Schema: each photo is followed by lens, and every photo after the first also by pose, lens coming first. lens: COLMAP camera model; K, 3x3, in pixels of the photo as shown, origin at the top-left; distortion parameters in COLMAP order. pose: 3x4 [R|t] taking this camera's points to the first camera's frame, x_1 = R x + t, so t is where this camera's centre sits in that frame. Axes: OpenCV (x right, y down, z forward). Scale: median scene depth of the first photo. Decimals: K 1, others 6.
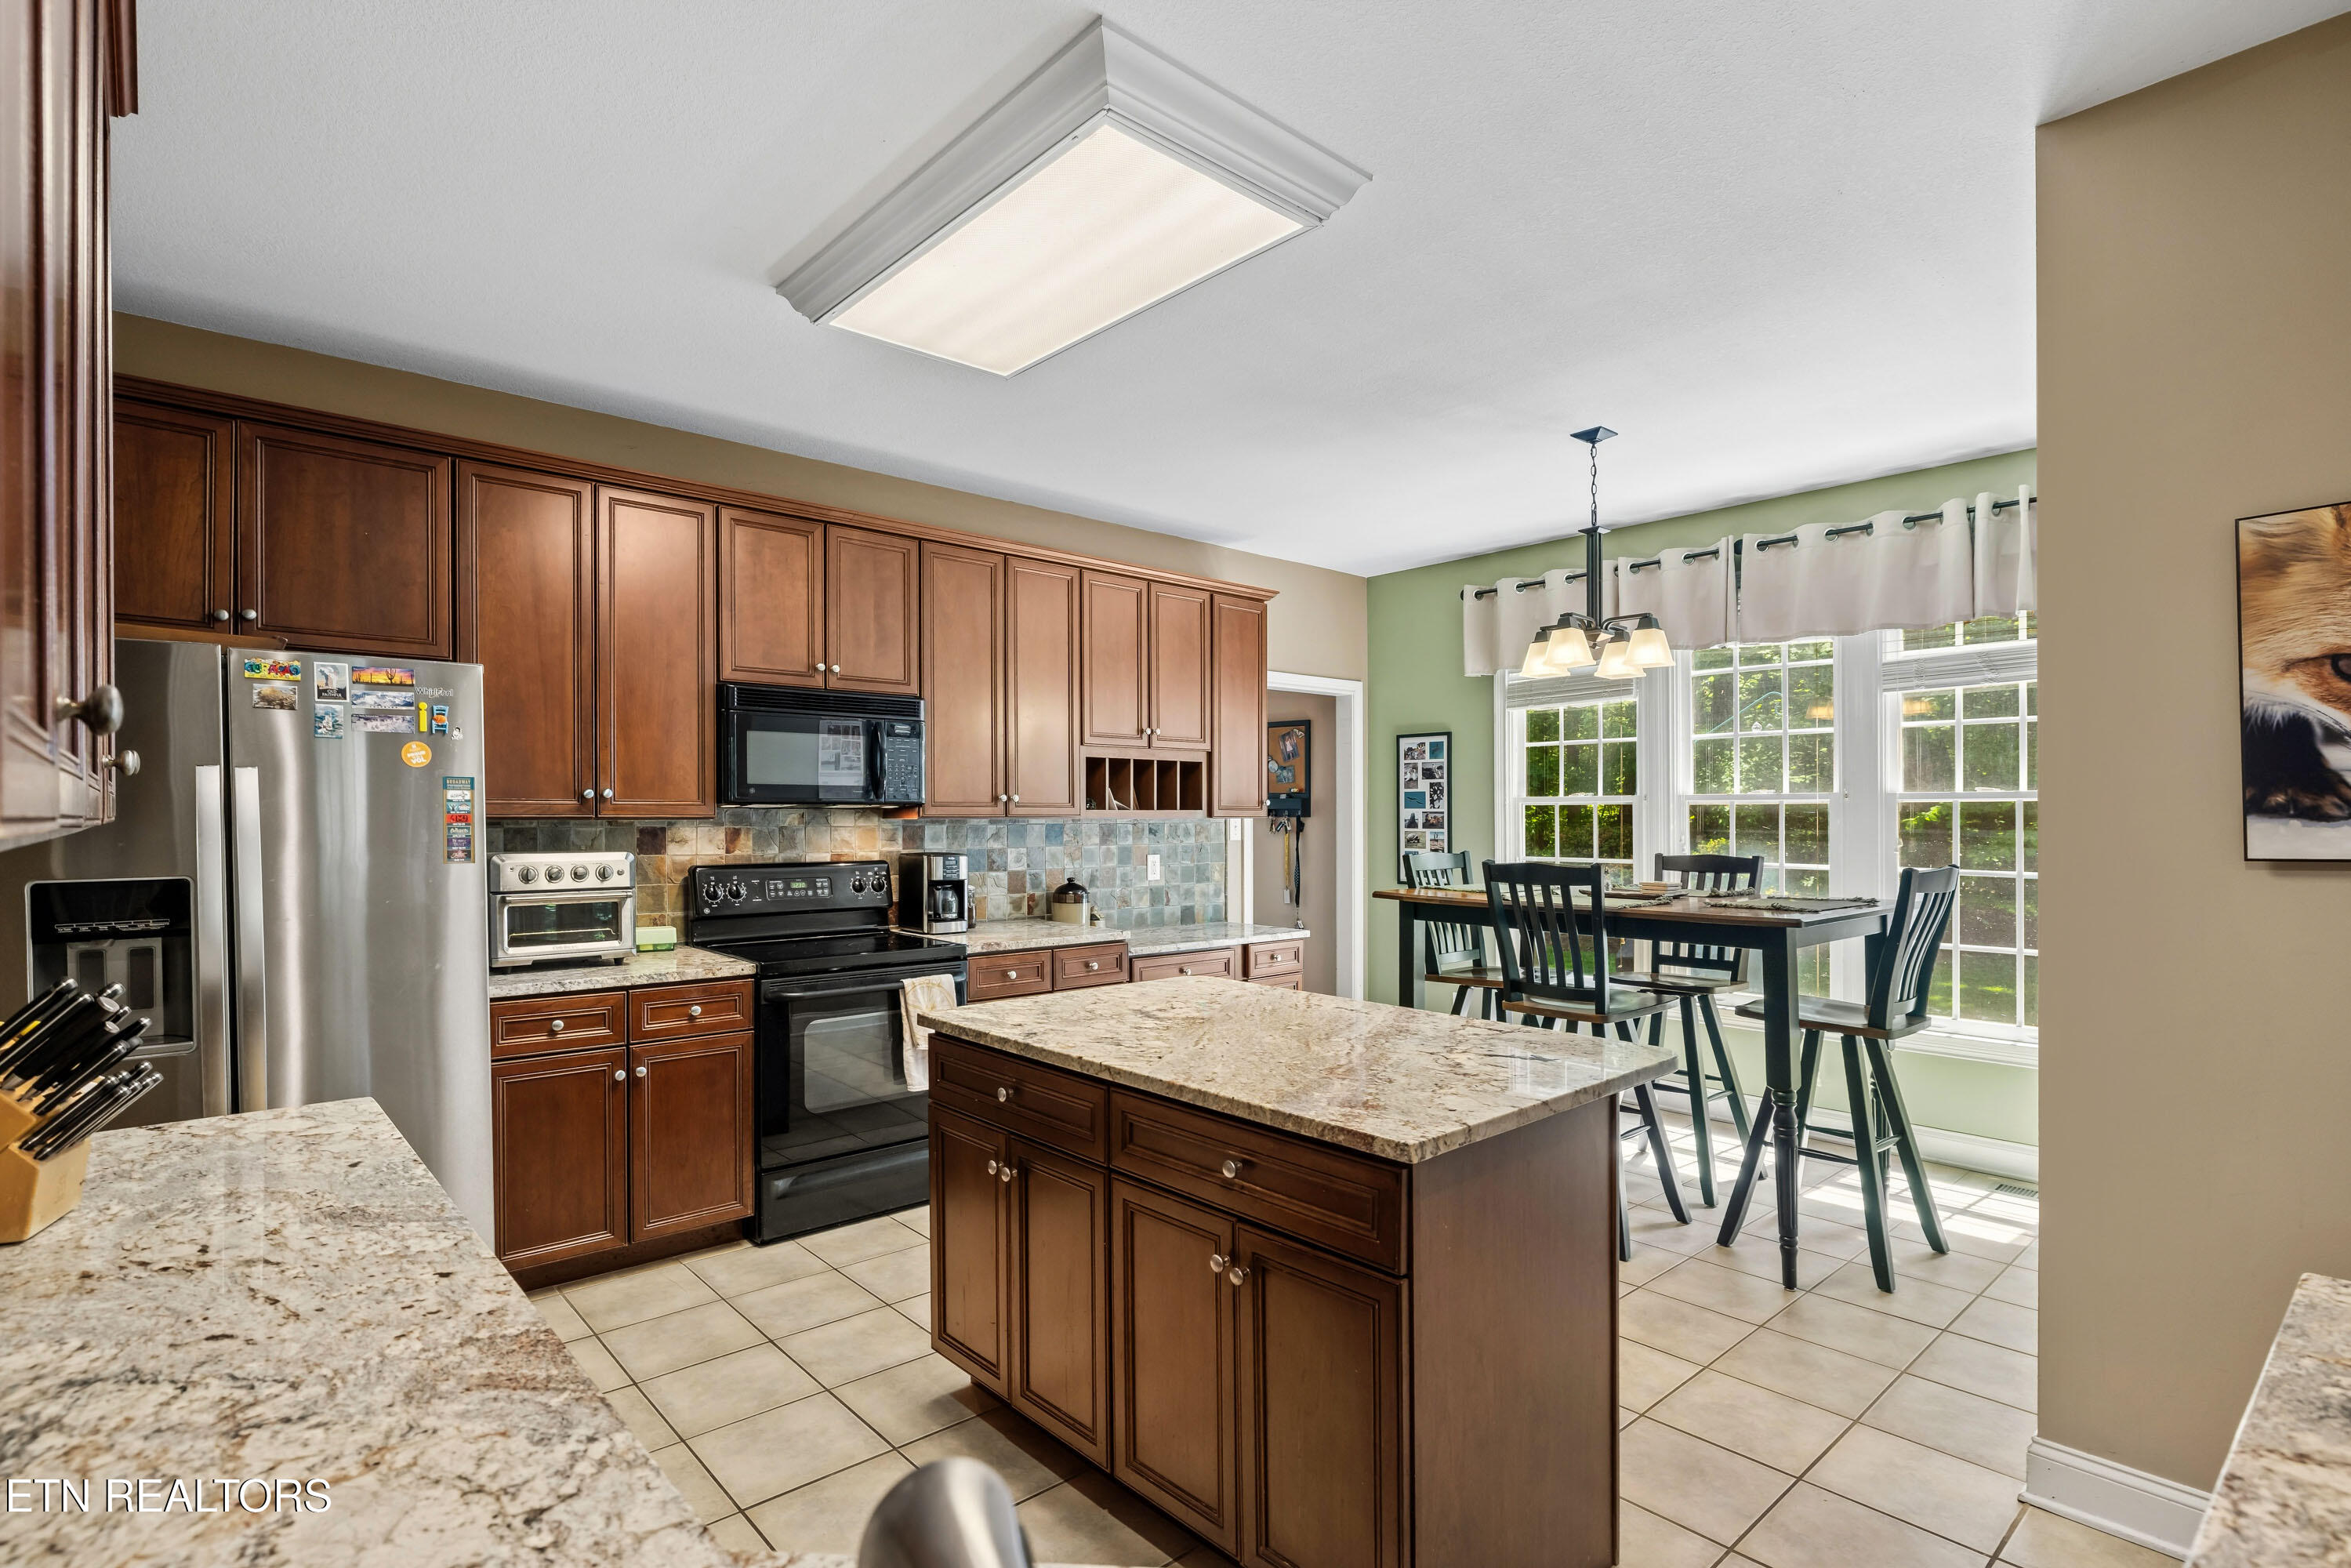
lens RADIAL K [[1149.7, 0, 1171.6], [0, 1149.7, 799.1], [0, 0, 1]] dist [-0.004621, 0.000839]
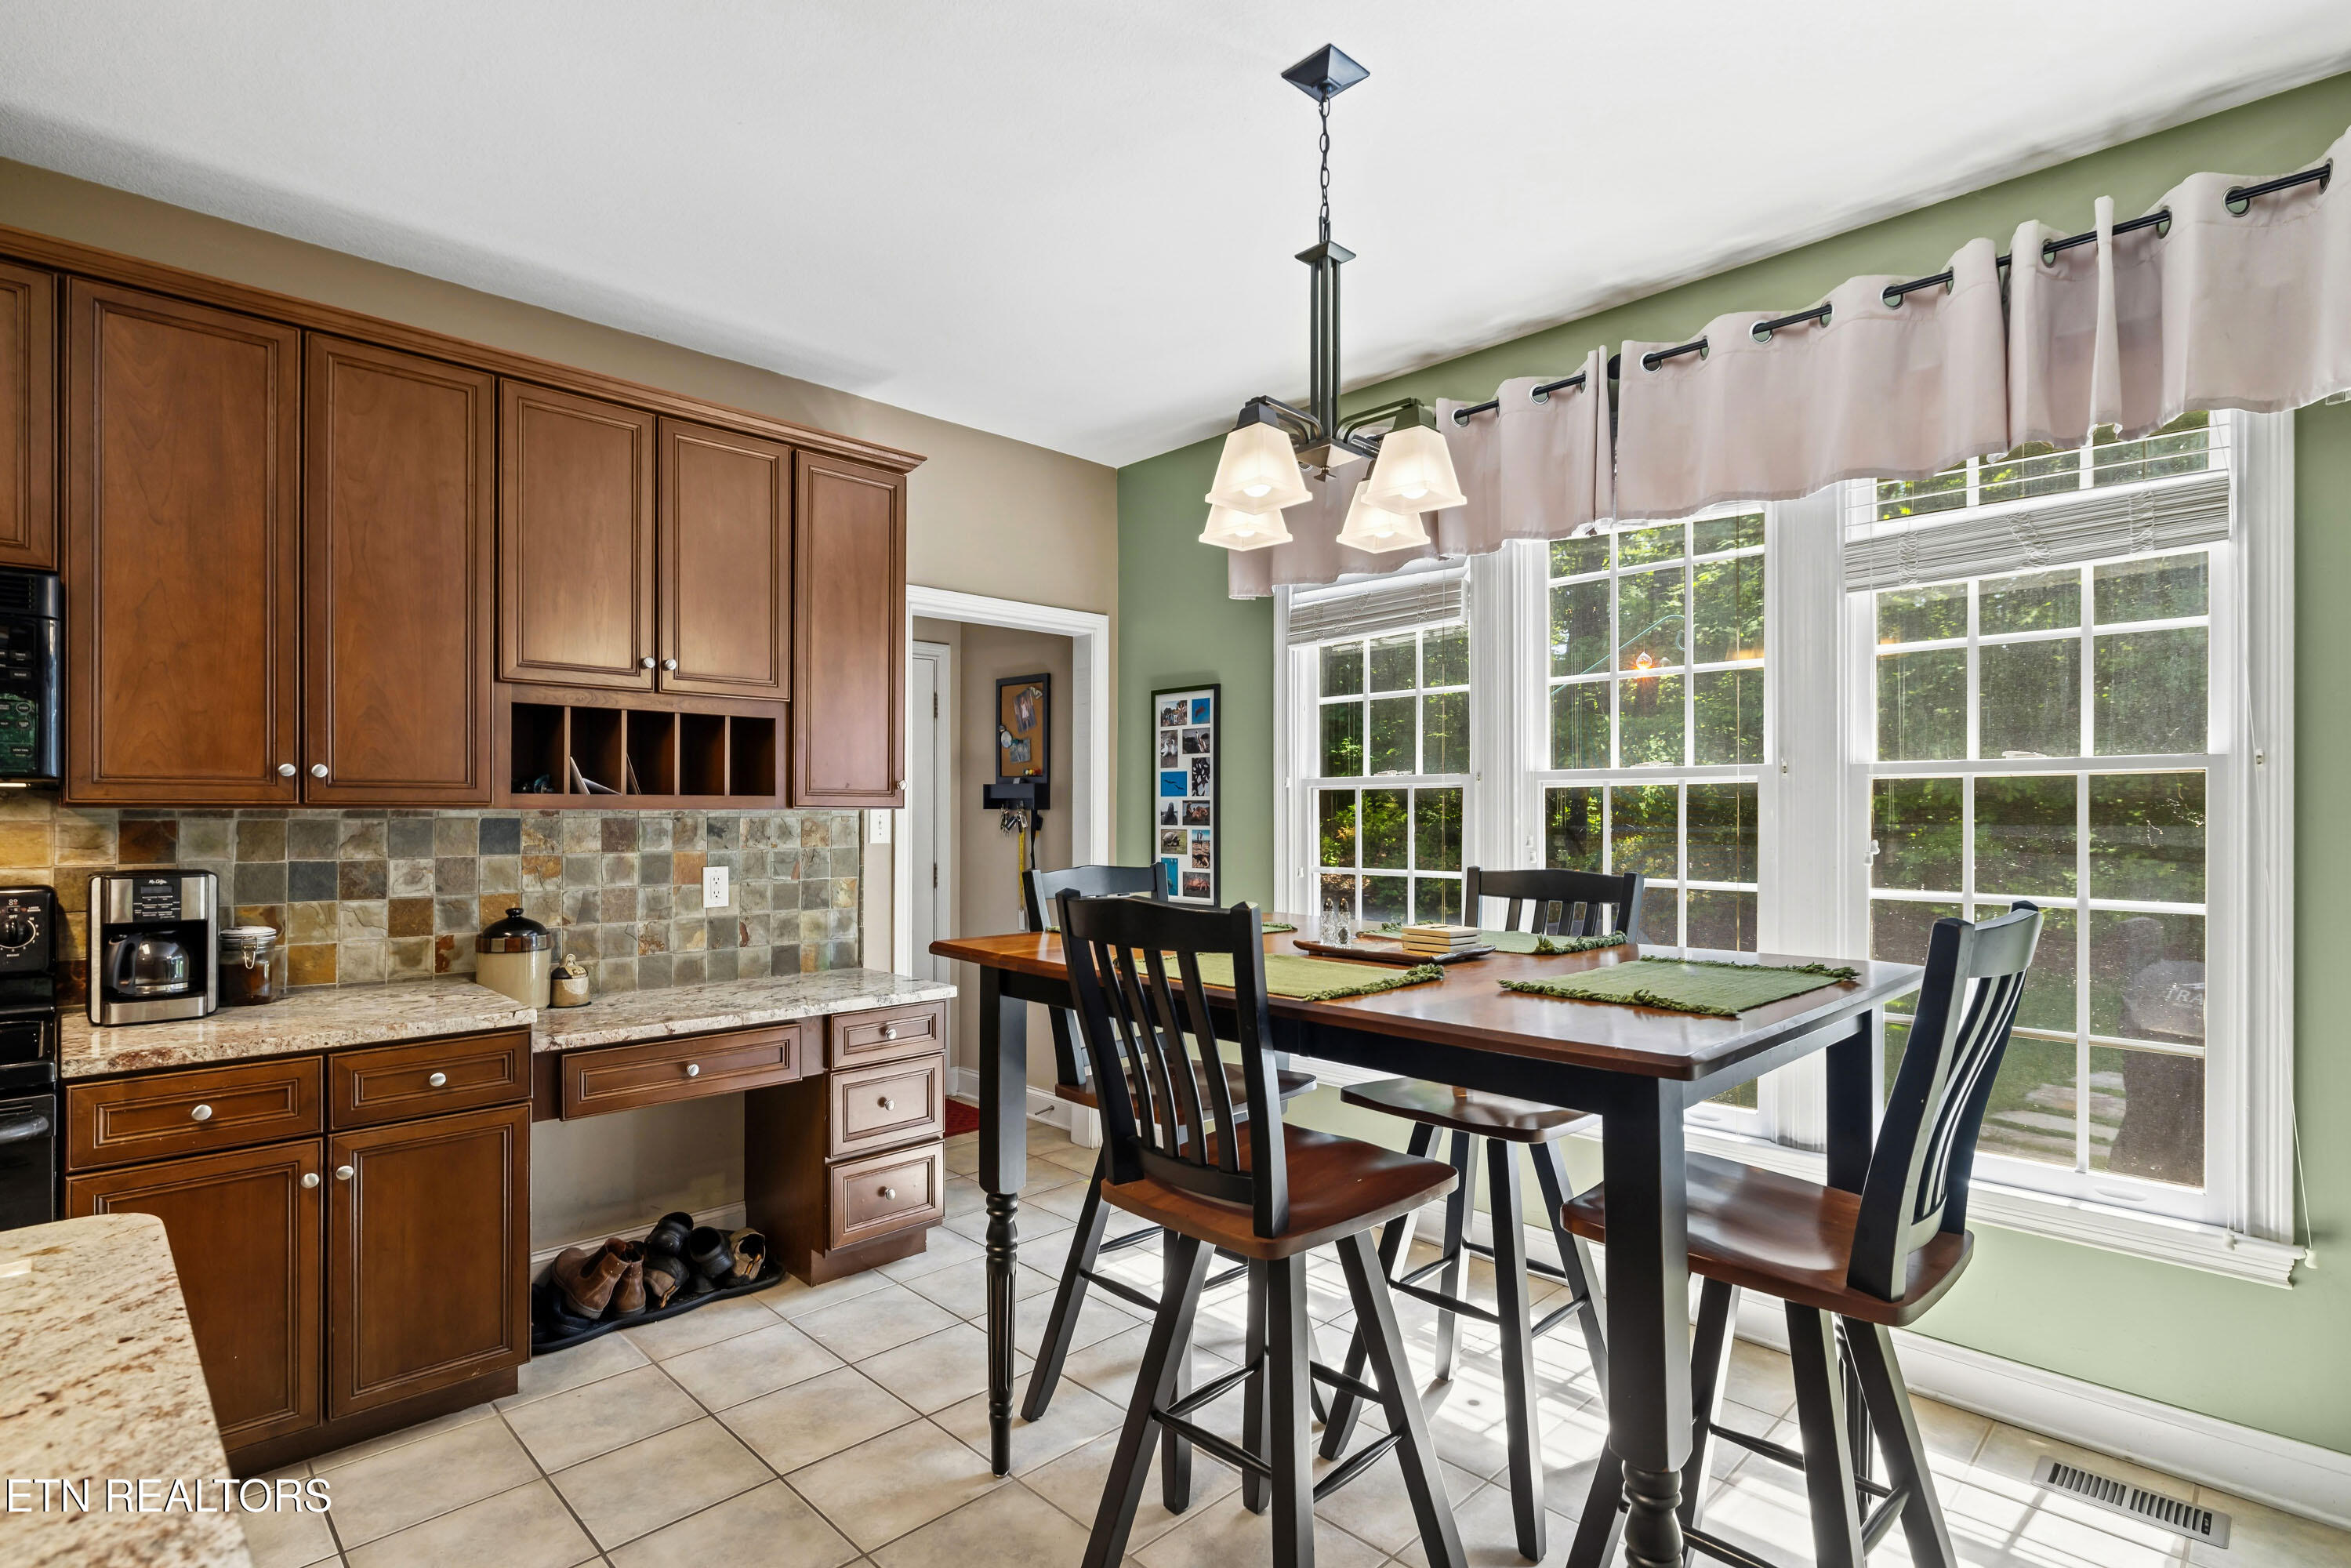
lens RADIAL K [[1146.0, 0, 1176.0], [0, 1146.0, 804.6], [0, 0, 1]] dist [-0.001865, -0.000035]
pose [[0.998670, -0.000864, 0.051557, 0.245764], [0.000530, 0.999979, 0.006499, 0.012157], [-0.051561, -0.006463, 0.998649, 0.430110]]
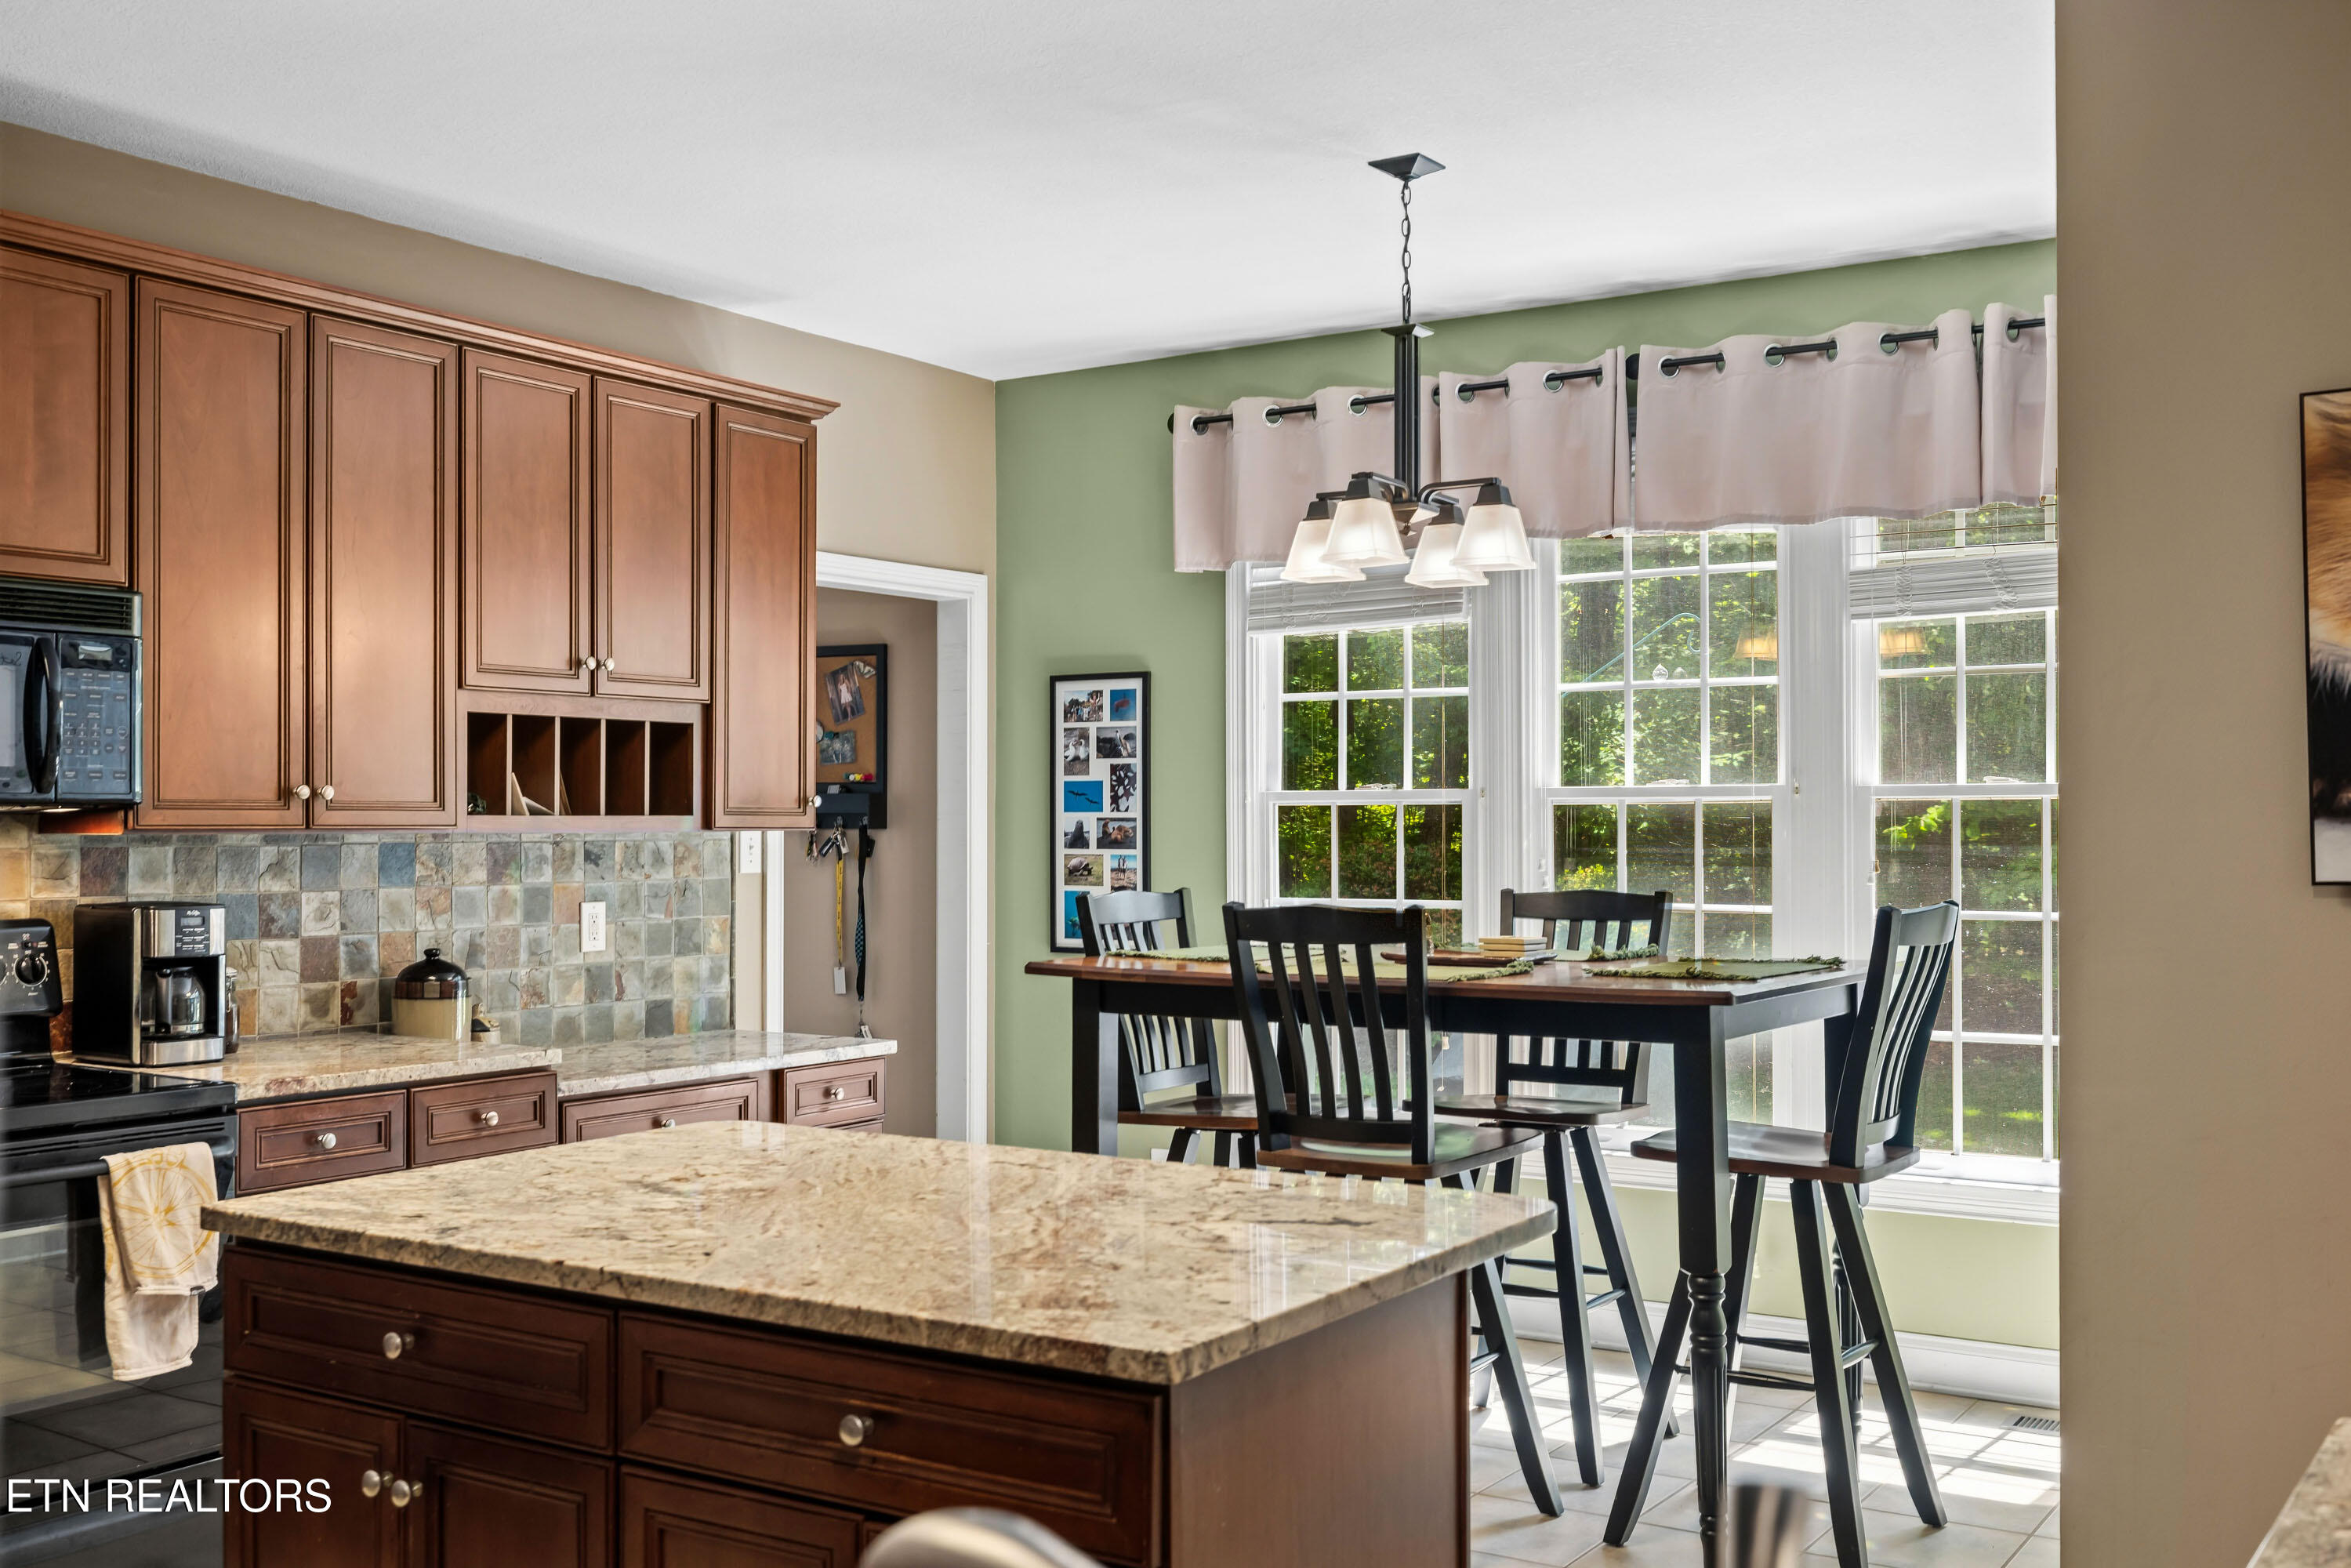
lens RADIAL K [[2280.0, 0, 1178.6], [0, 2280.0, 779.1], [0, 0, 1]] dist [0.005528, 0.004568]
pose [[0.964551, 0.002666, 0.263884, -0.039215], [-0.000931, 0.999977, -0.006701, -0.000199], [-0.263895, 0.006218, 0.964531, -0.065761]]
